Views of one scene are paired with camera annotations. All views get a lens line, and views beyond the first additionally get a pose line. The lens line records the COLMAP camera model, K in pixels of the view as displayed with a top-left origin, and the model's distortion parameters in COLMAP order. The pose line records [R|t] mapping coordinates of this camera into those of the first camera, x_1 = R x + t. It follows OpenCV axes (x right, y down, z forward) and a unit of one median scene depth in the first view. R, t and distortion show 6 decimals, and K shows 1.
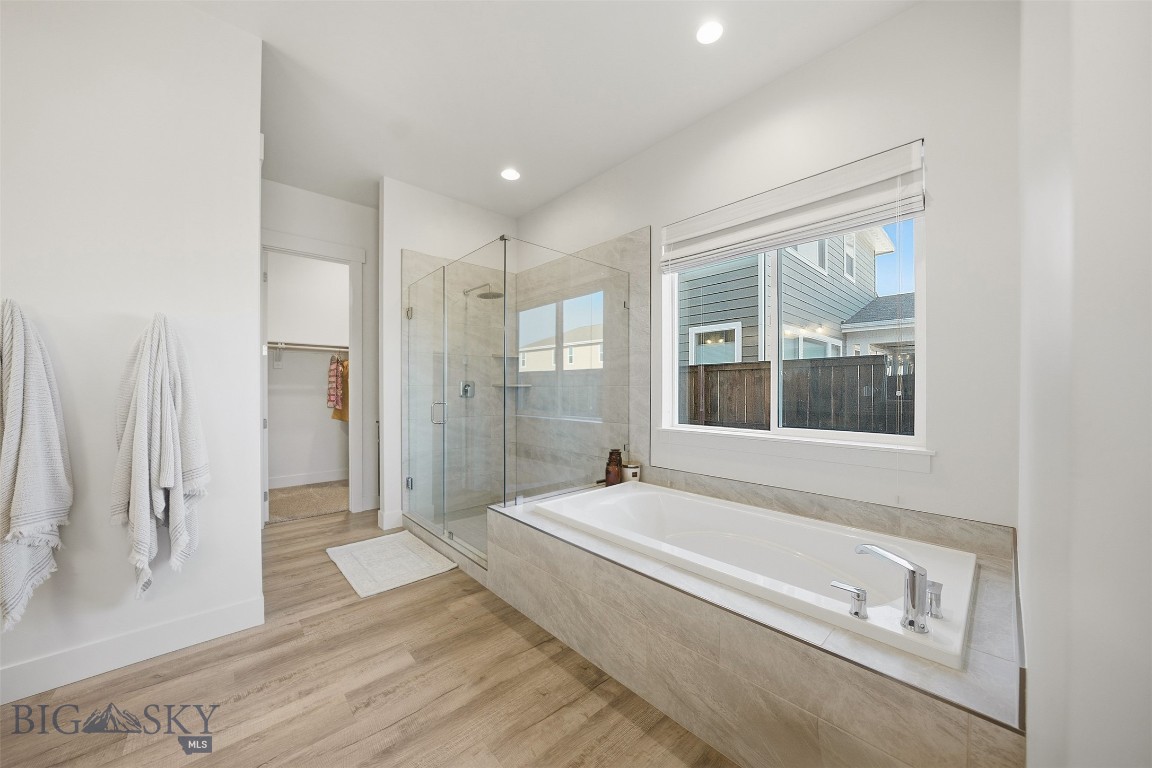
lens RADIAL K [[397.5, 0, 562.3], [0, 397.5, 392.9], [0, 0, 1]] dist [-0.028356, 0.004907]
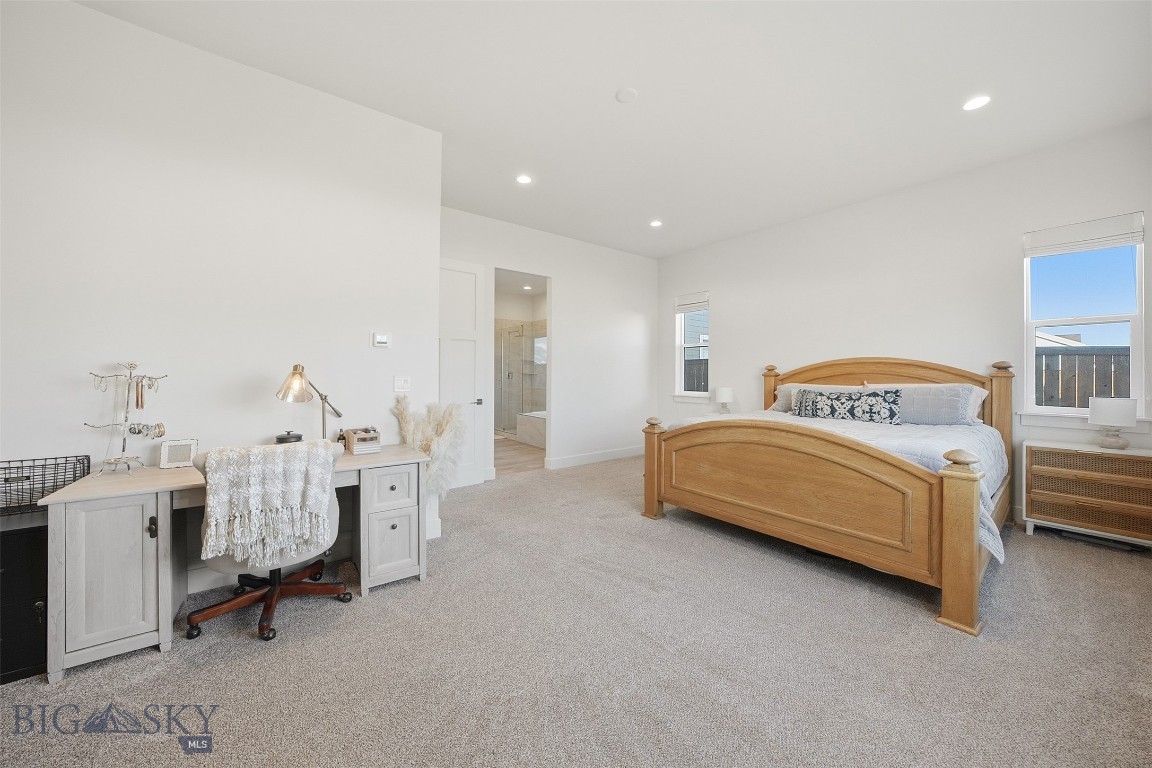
lens RADIAL K [[397.5, 0, 561.1], [0, 397.5, 371.7], [0, 0, 1]] dist [-0.028356, 0.004907]
pose [[0.994839, 0.001657, -0.101448, 0.638618], [-0.003769, 0.999780, -0.020638, 0.037337], [0.101391, 0.020914, 0.994627, -2.777458]]
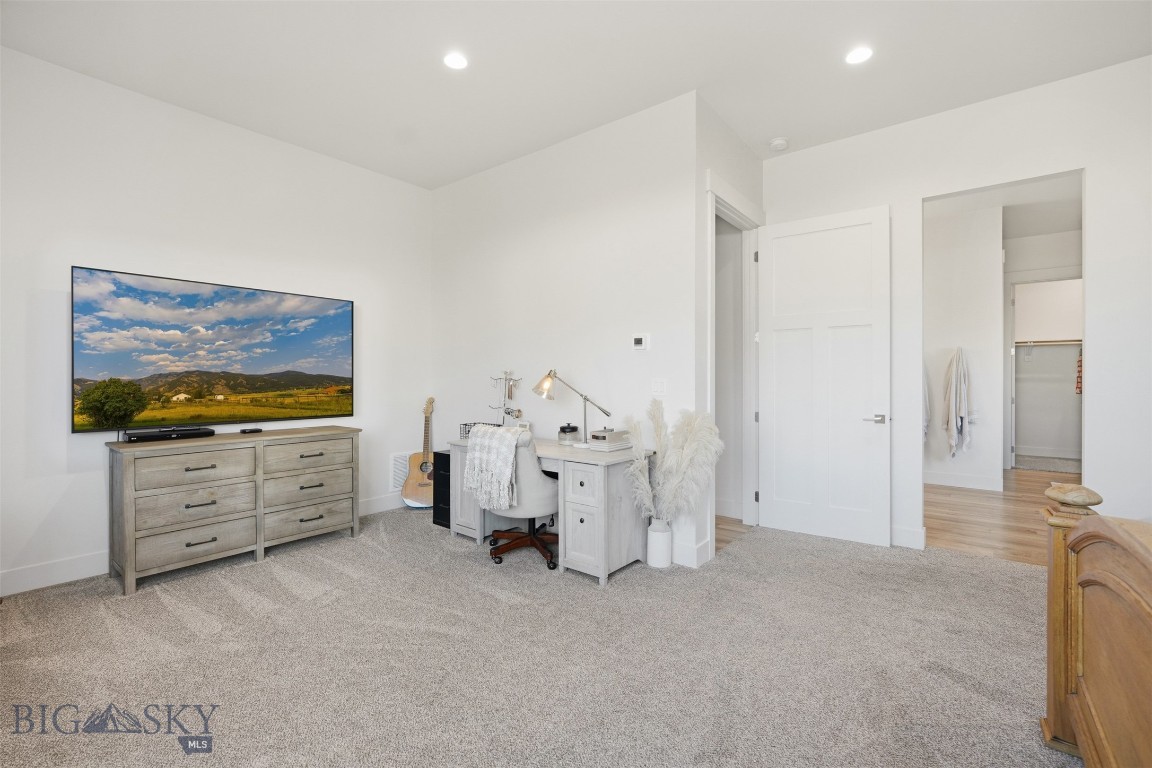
lens RADIAL K [[495.5, 0, 588.3], [0, 495.5, 381.1], [0, 0, 1]] dist [-0.006068, 0.000766]
pose [[0.178579, 0.003153, -0.983921, 1.614940], [-0.009124, 0.999957, 0.001548, 0.034187], [0.983883, 0.008700, 0.178600, -1.865761]]
